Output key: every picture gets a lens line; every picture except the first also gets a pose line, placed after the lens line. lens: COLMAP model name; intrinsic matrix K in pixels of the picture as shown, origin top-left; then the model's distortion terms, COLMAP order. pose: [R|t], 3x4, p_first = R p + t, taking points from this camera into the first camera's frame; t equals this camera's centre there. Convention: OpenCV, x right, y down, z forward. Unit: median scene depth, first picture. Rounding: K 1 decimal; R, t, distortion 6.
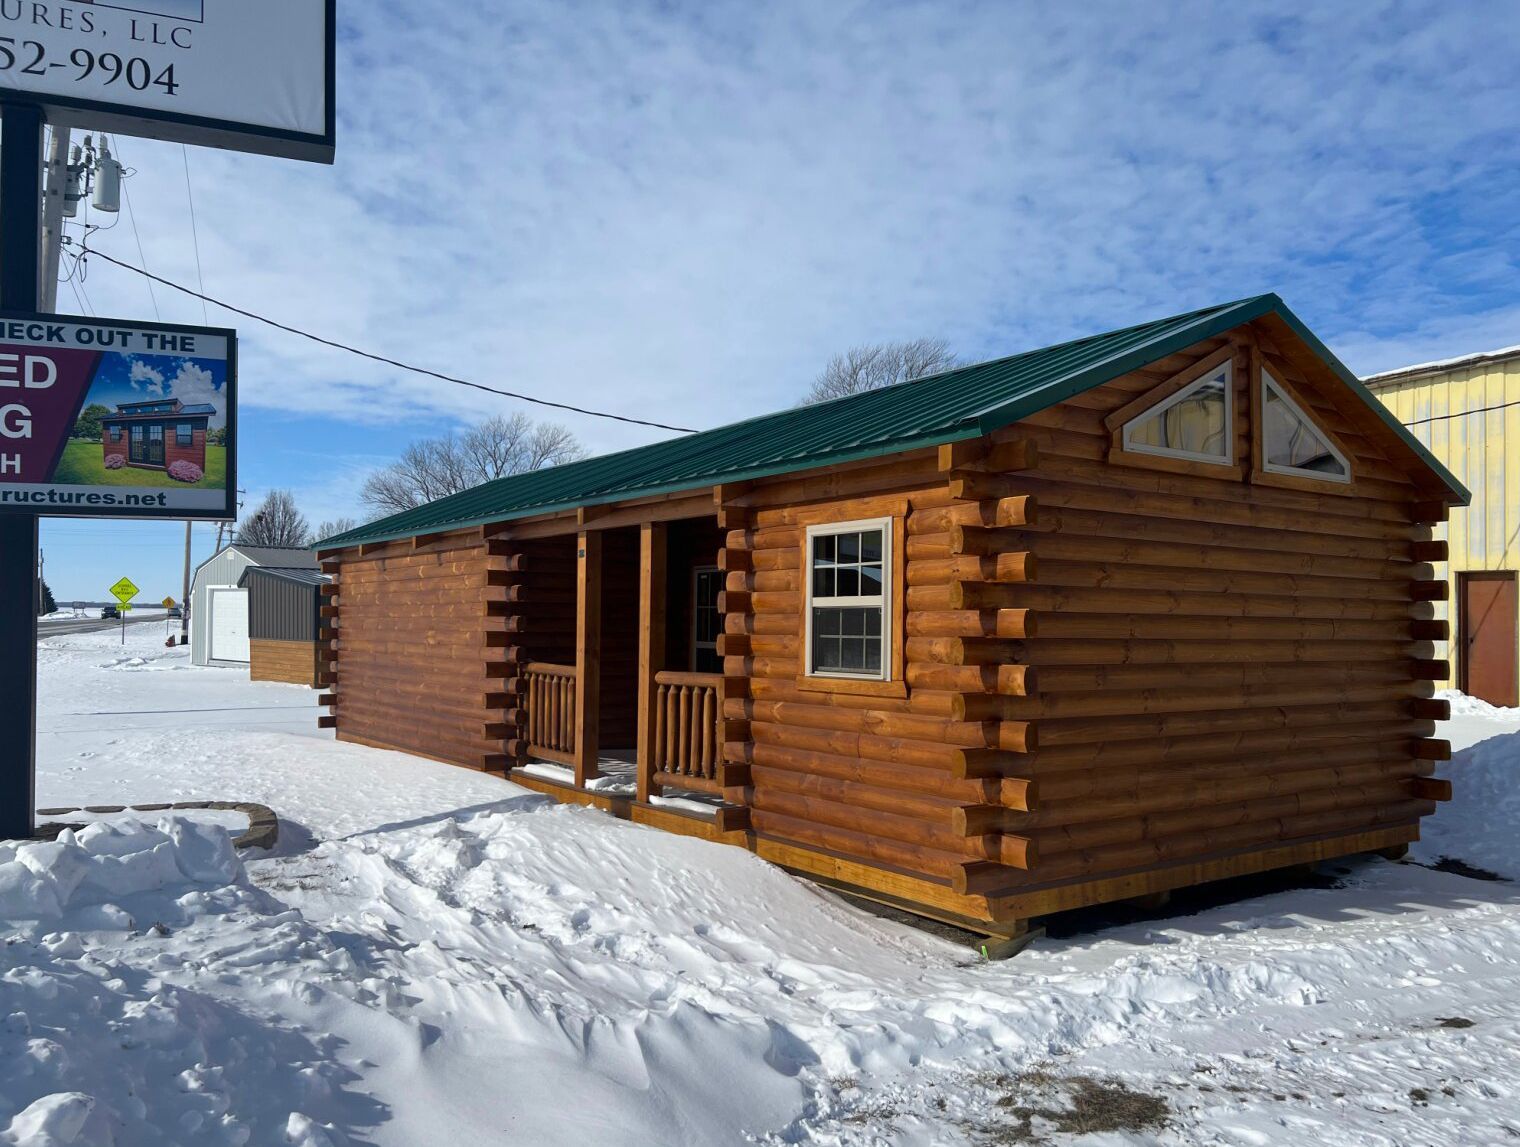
lens RADIAL K [[1174.8, 0, 760.0], [0, 1174.8, 573.5], [0, 0, 1]] dist [0.074908, -0.083399]
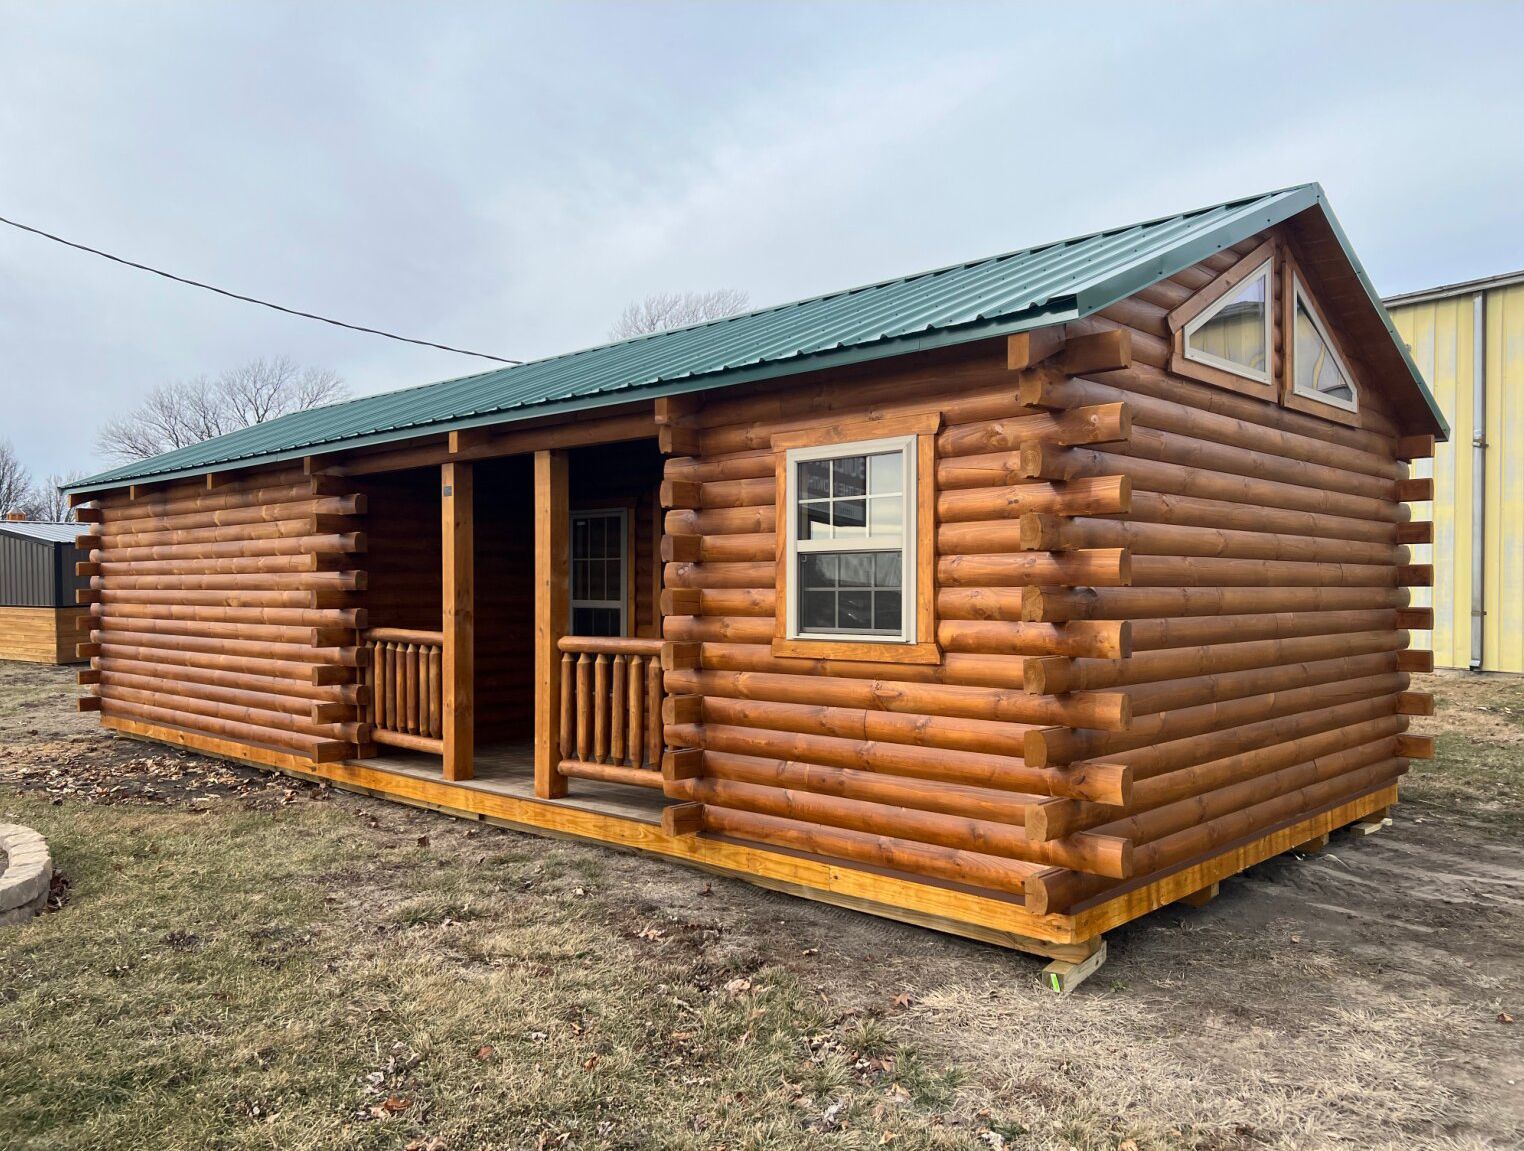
lens RADIAL K [[1169.5, 0, 762.0], [0, 1169.5, 575.5], [0, 0, 1]] dist [0.030107, -0.006469]
pose [[0.981752, -0.008448, 0.189979, -0.119391], [0.001577, 0.999340, 0.036292, 0.014967], [-0.190160, -0.035330, 0.981117, 0.217881]]
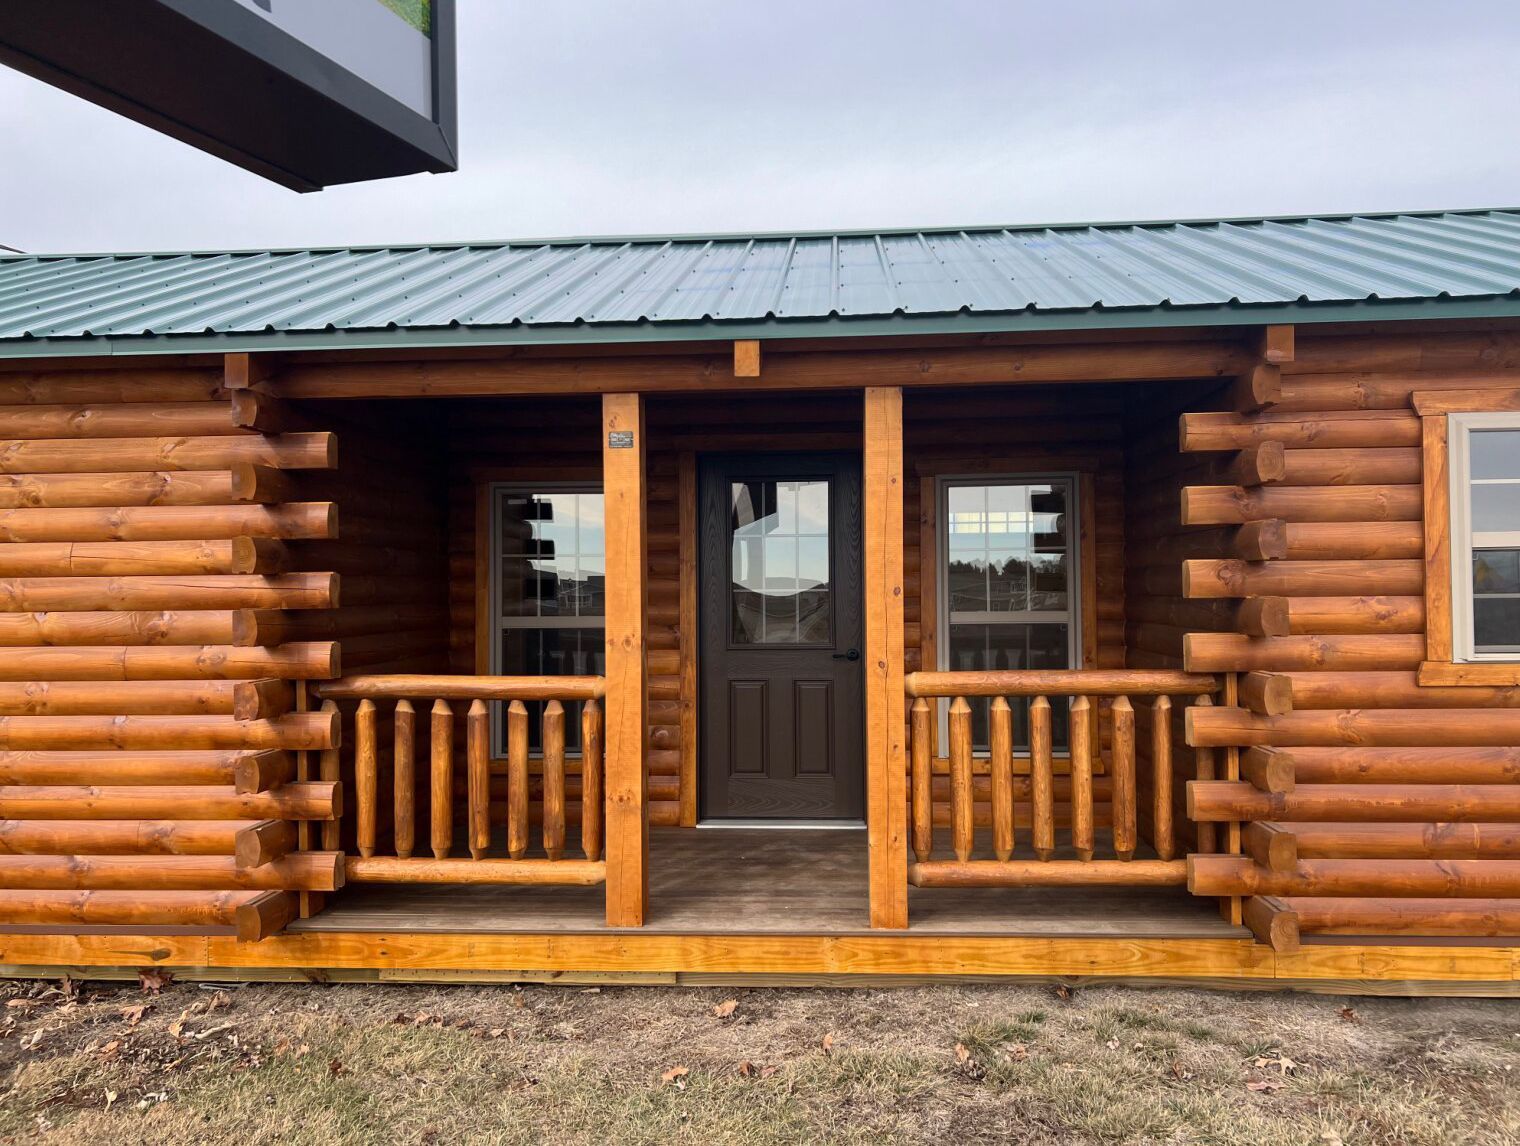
lens RADIAL K [[1081.5, 0, 760.0], [0, 1081.5, 573.0], [0, 0, 1]] dist [0.034625, 0.000672]
pose [[0.639225, 0.006656, 0.768991, -0.578849], [-0.018929, 0.999796, 0.007081, 0.041979], [-0.768786, -0.019083, 0.639221, 0.853242]]
